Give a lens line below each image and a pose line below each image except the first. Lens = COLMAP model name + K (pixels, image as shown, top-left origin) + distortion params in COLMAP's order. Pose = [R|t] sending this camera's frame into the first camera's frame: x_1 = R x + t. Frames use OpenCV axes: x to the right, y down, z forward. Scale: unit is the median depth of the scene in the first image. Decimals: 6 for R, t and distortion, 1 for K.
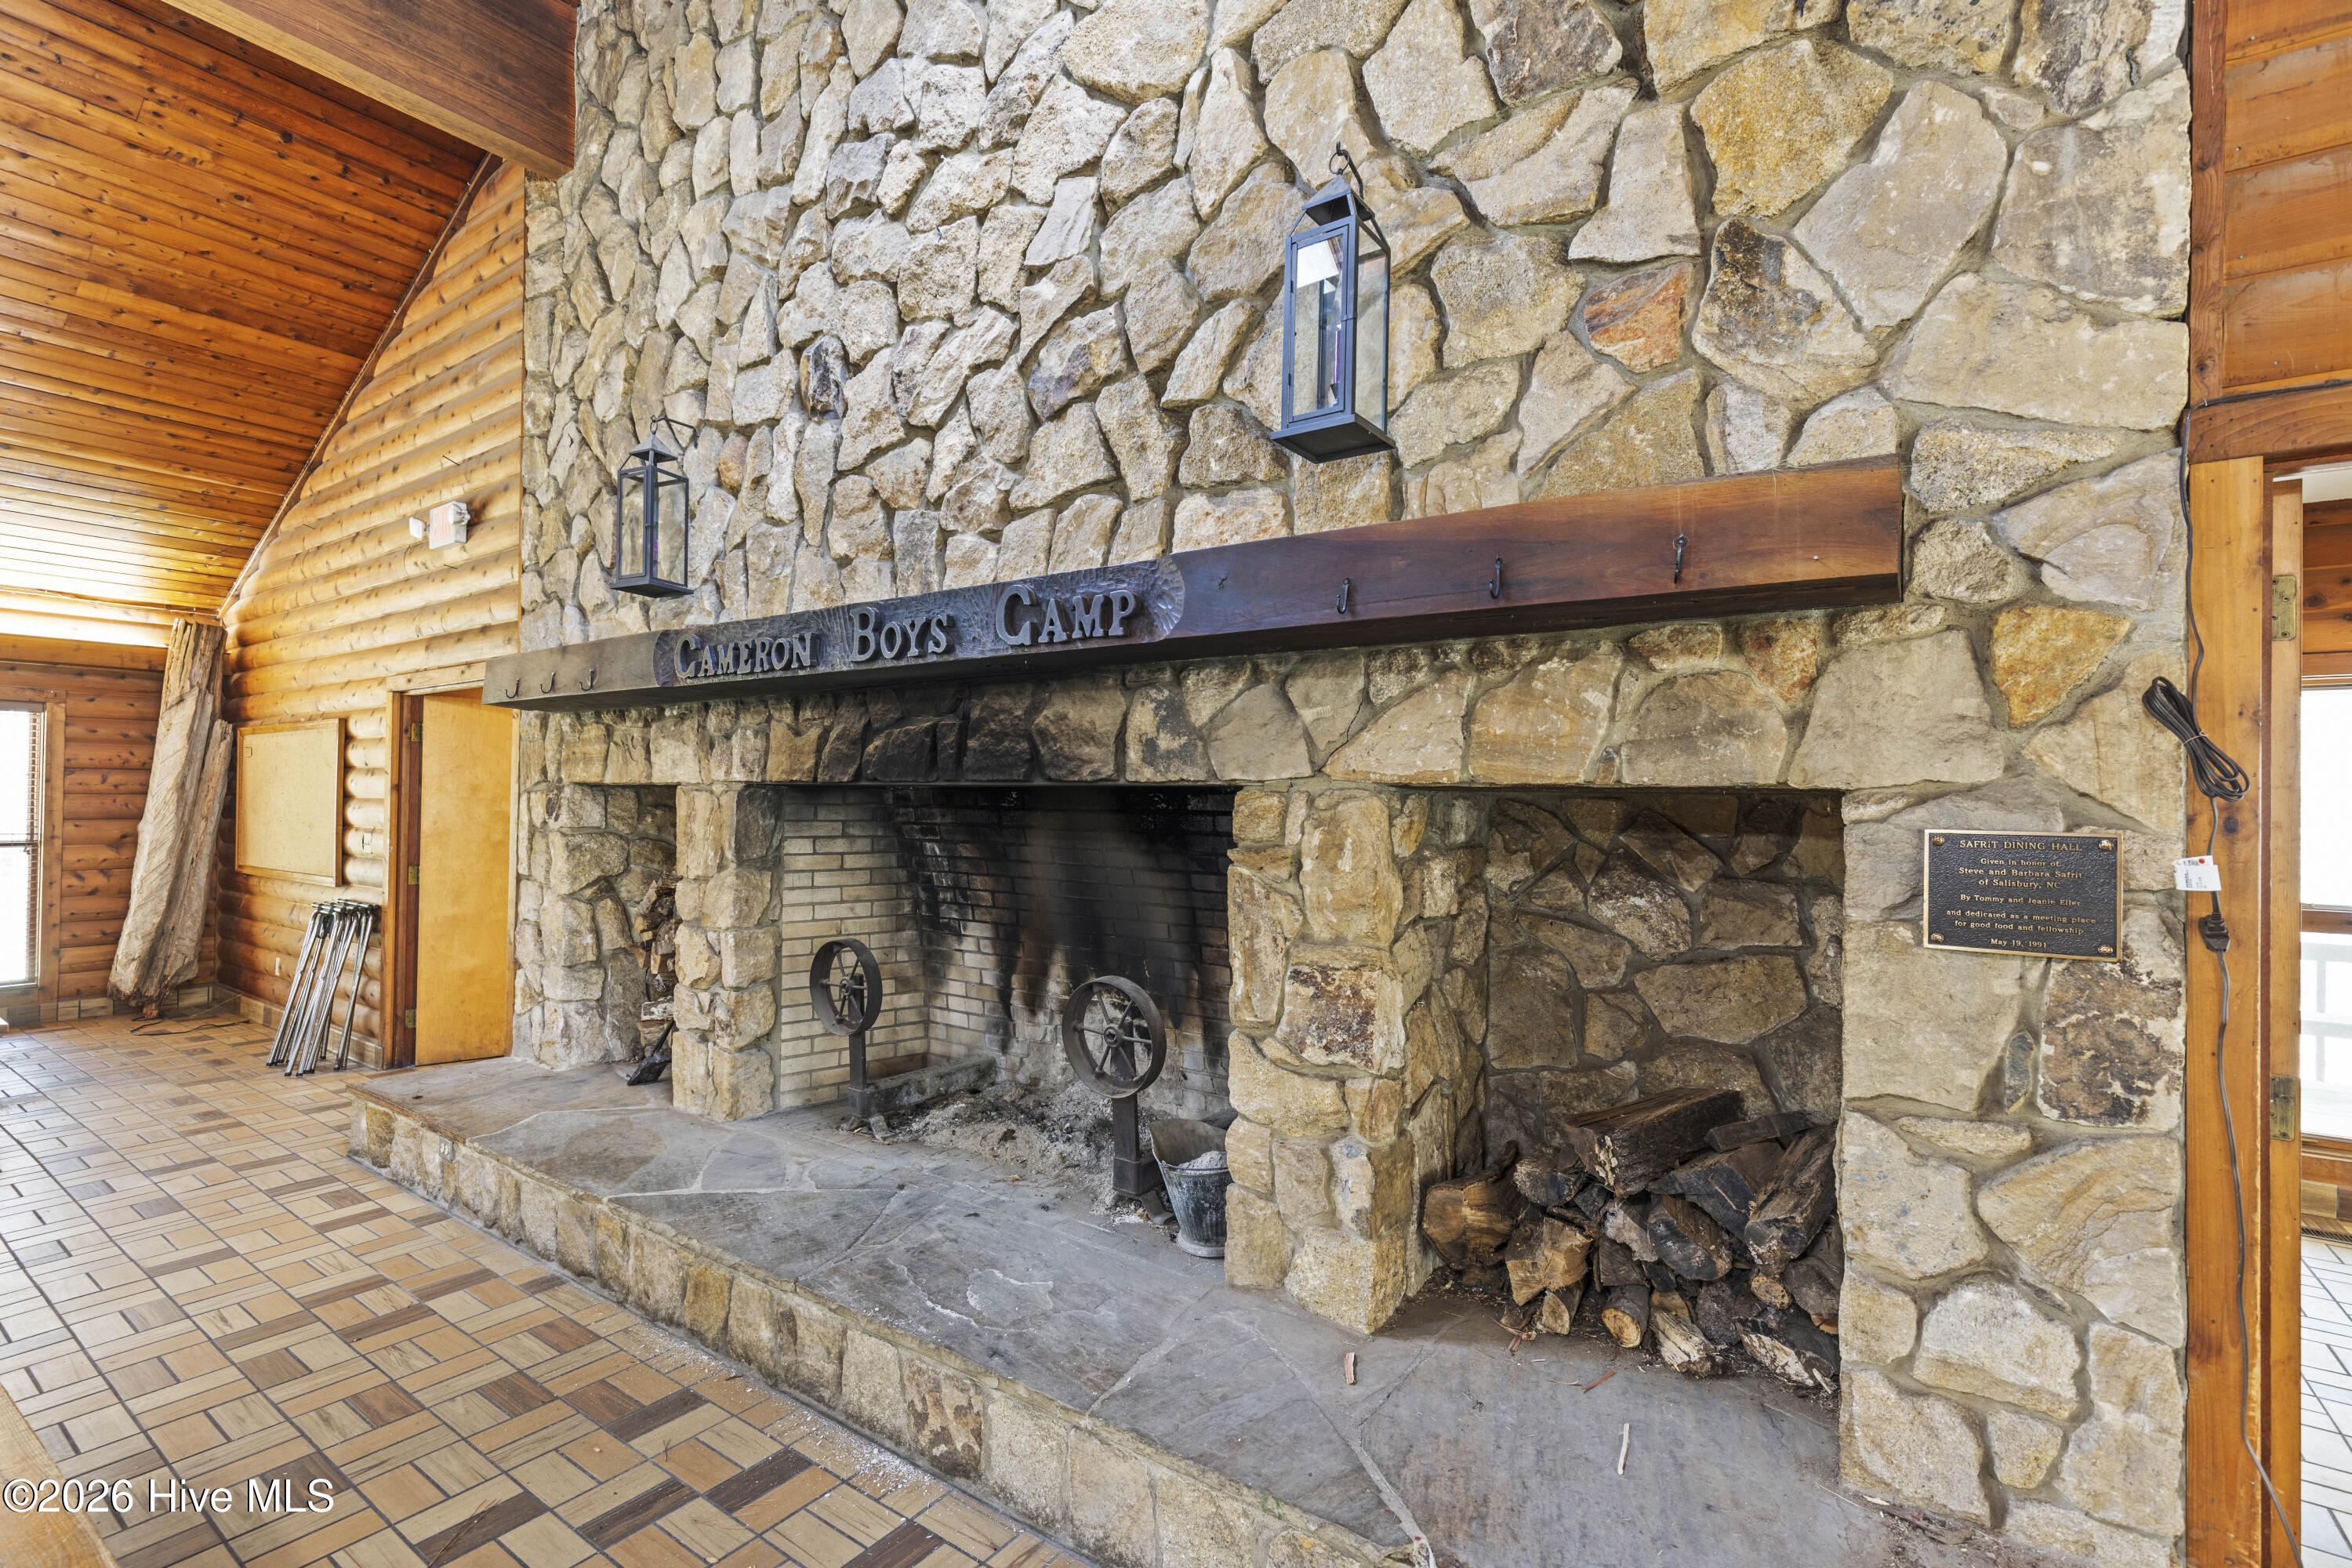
lens RADIAL K [[1069.3, 0, 1178.8], [0, 1069.3, 782.0], [0, 0, 1]] dist [0.006565, -0.000613]
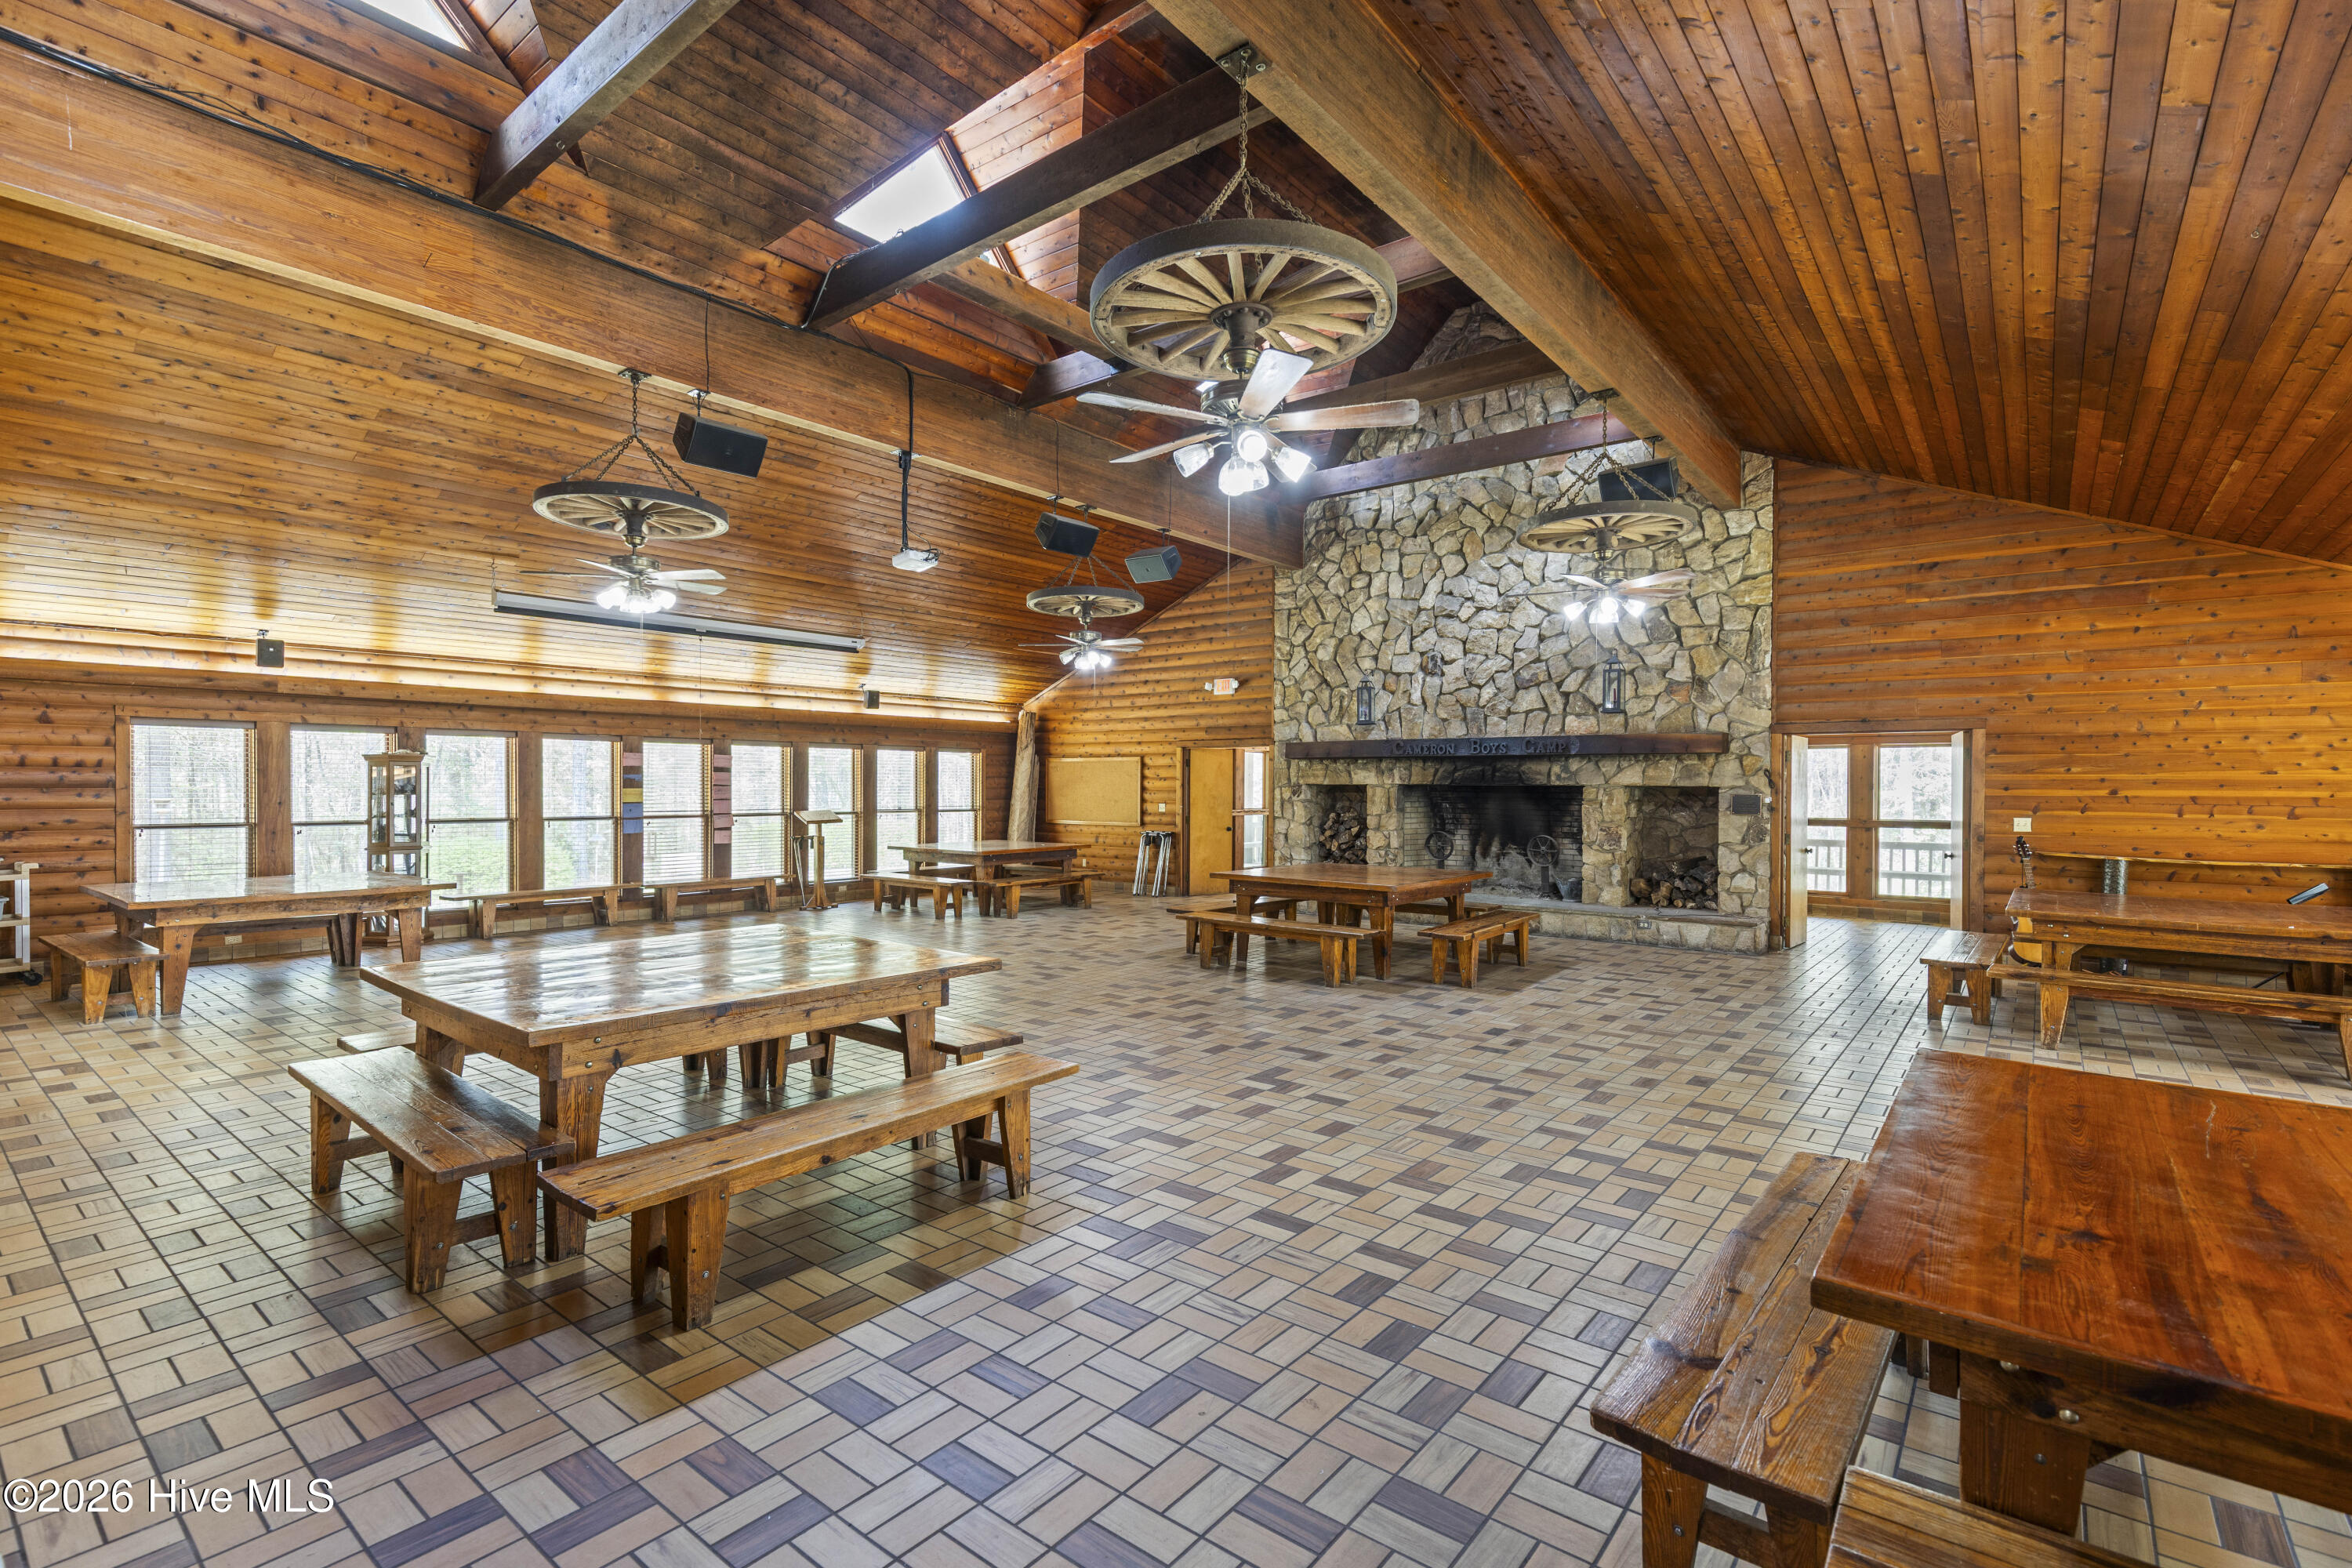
lens RADIAL K [[1069.3, 0, 1176.1], [0, 1069.3, 777.0], [0, 0, 1]] dist [0.006565, -0.000613]
pose [[0.998206, -0.007560, -0.059387, -1.283215], [0.008110, 0.999926, 0.009031, -0.081504], [0.059315, -0.009496, 0.998194, -3.262074]]
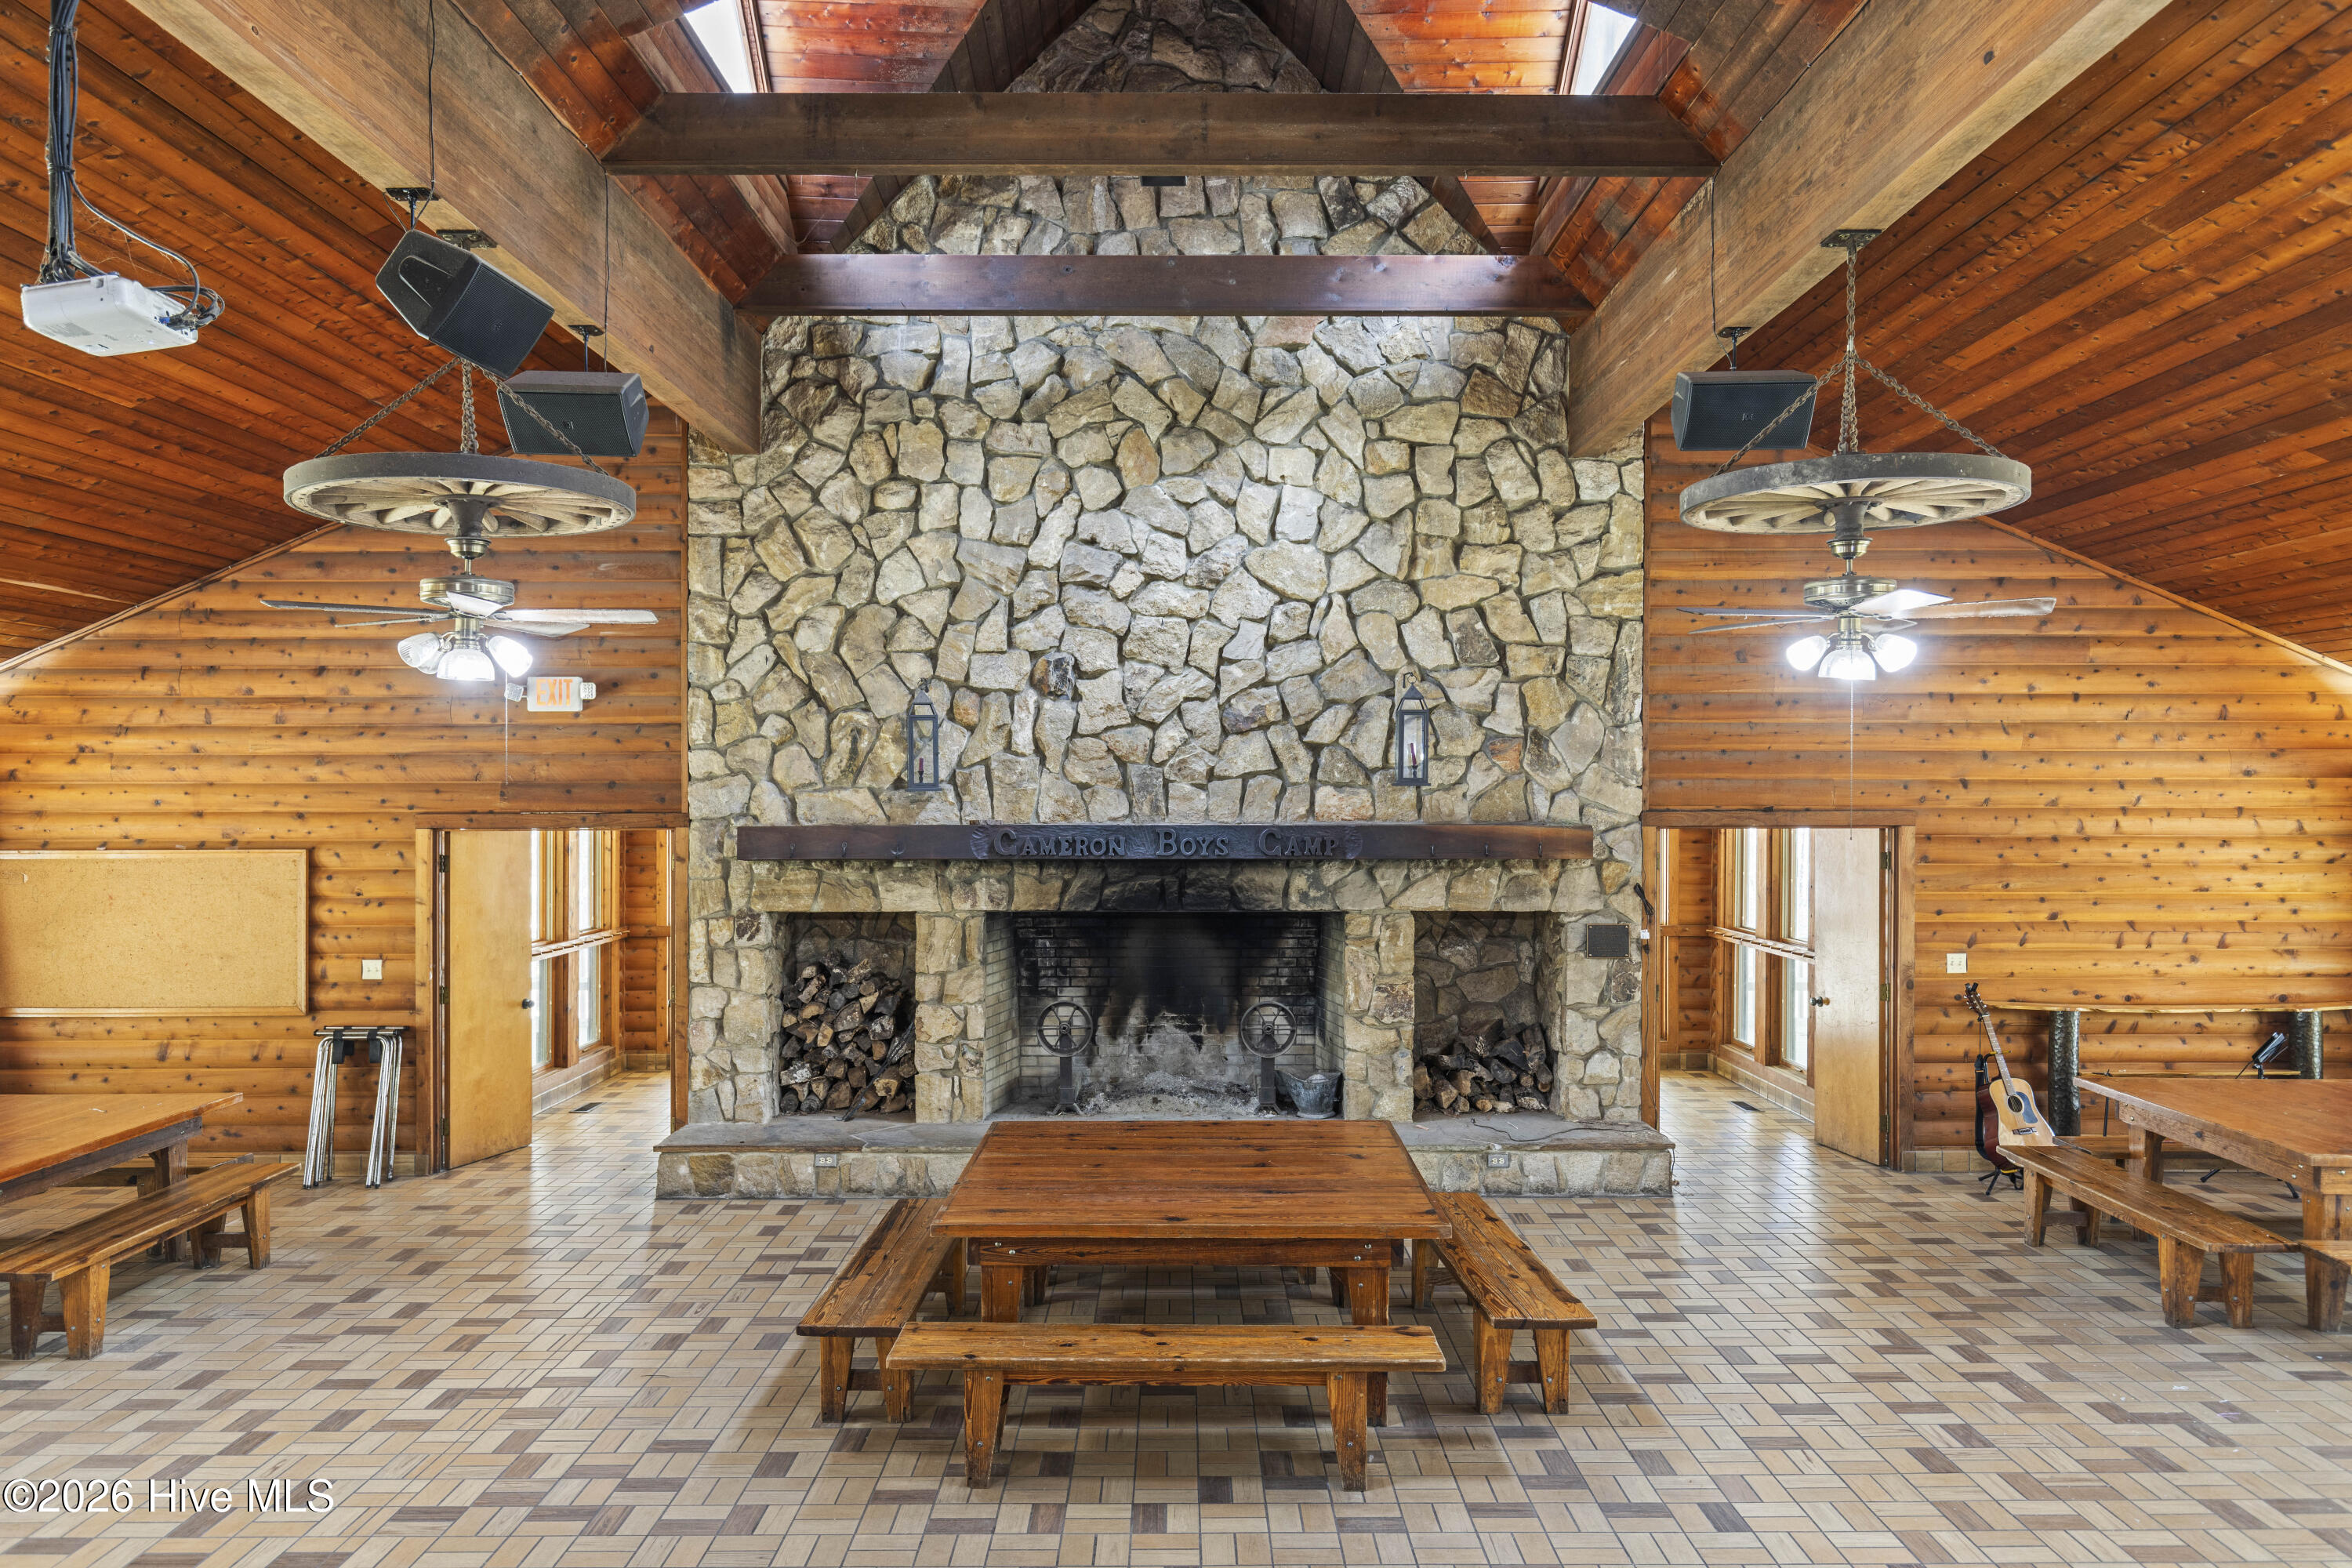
lens RADIAL K [[1652.5, 0, 1183.6], [0, 1652.5, 781.1], [0, 0, 1]] dist [-0.001302, 0.005298]
pose [[0.813982, -0.010808, 0.580790, -2.334346], [0.001586, 0.999865, 0.016385, -0.342511], [-0.580888, -0.012416, 0.813888, -1.740232]]
